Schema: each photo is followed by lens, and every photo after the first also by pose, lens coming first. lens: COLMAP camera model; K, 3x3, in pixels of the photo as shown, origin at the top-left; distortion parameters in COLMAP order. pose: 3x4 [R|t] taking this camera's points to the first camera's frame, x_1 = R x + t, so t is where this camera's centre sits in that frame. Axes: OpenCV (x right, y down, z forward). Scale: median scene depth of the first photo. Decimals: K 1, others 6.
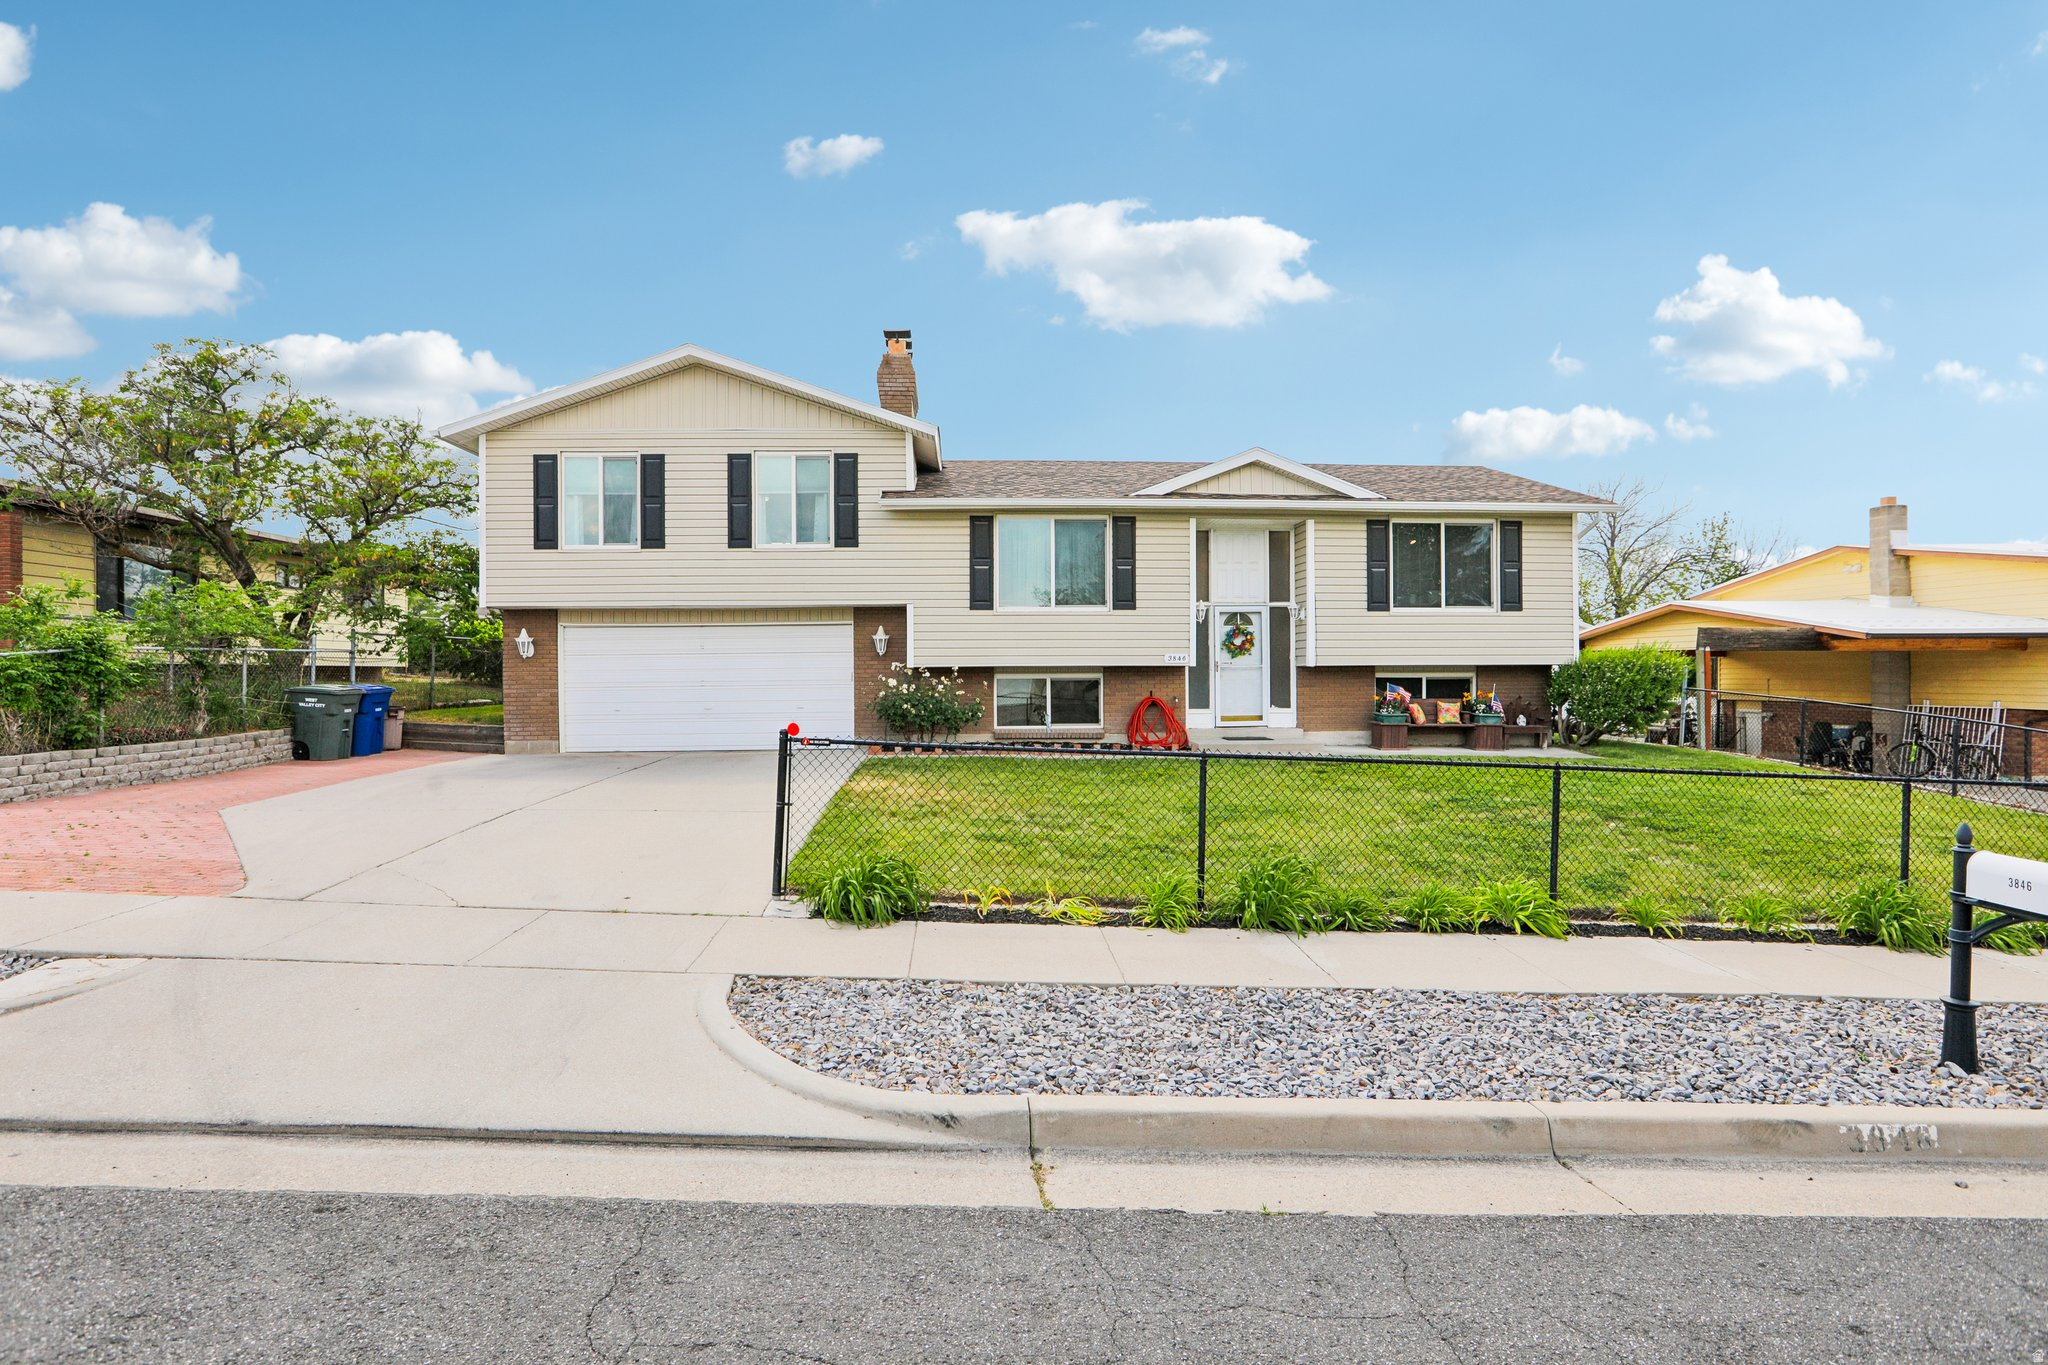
lens RADIAL K [[1072.2, 0, 1024.0], [0, 1072.2, 682.5], [0, 0, 1]] dist [-0.002843, -0.000547]
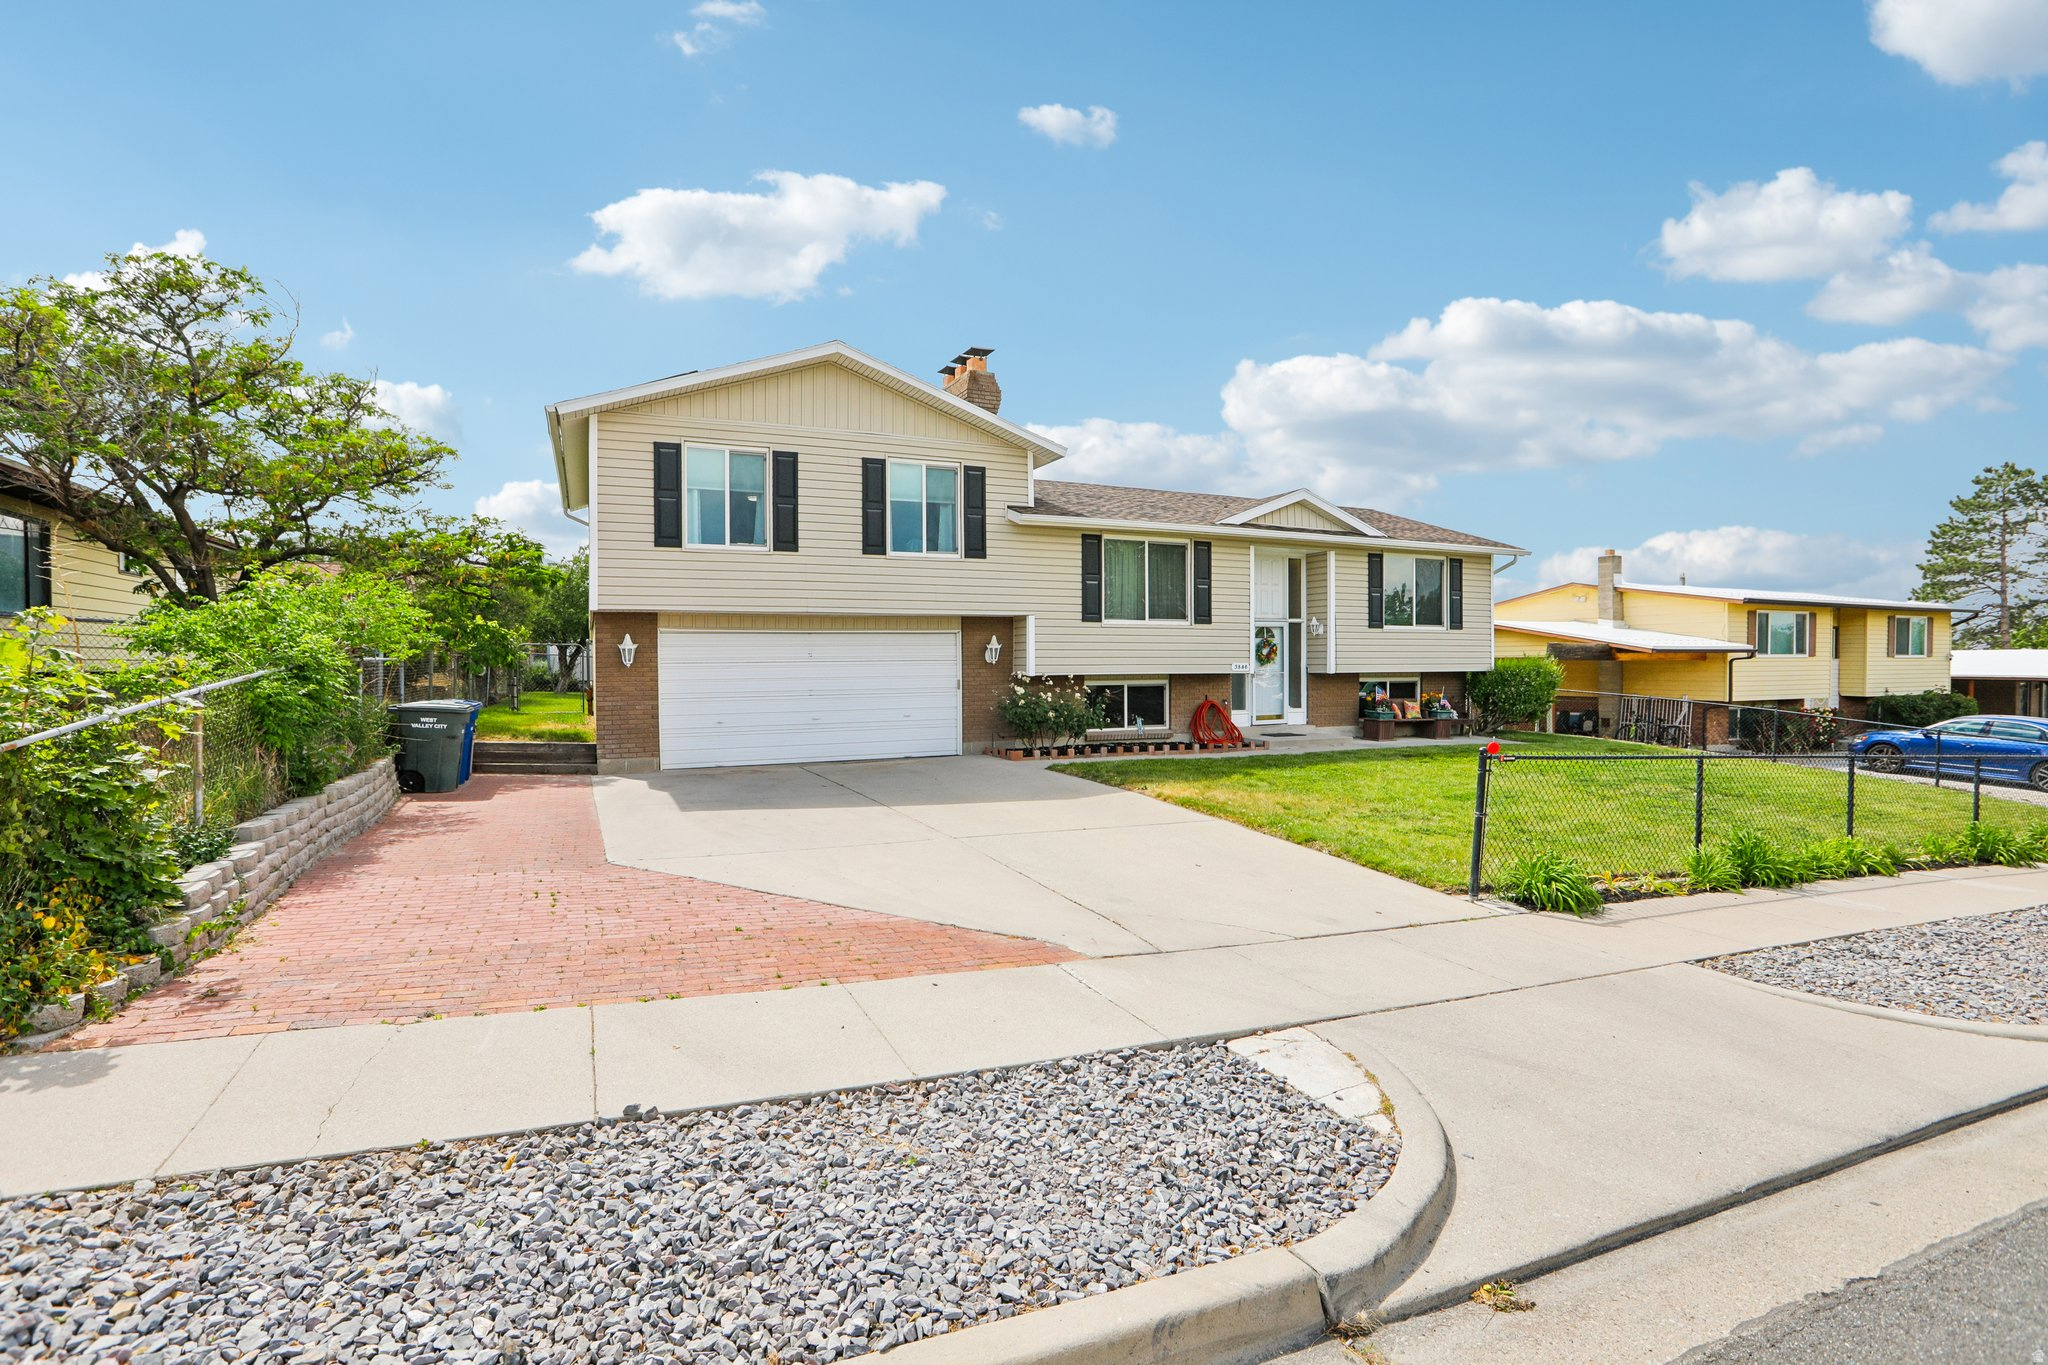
lens RADIAL K [[1013.6, 0, 1024.0], [0, 1013.6, 682.5], [0, 0, 1]] dist [0.002129, 0.000383]
pose [[0.919542, -0.006615, 0.392935, -0.493332], [0.002606, 0.999939, 0.010736, -0.017831], [-0.392982, -0.008848, 0.919504, 0.088607]]
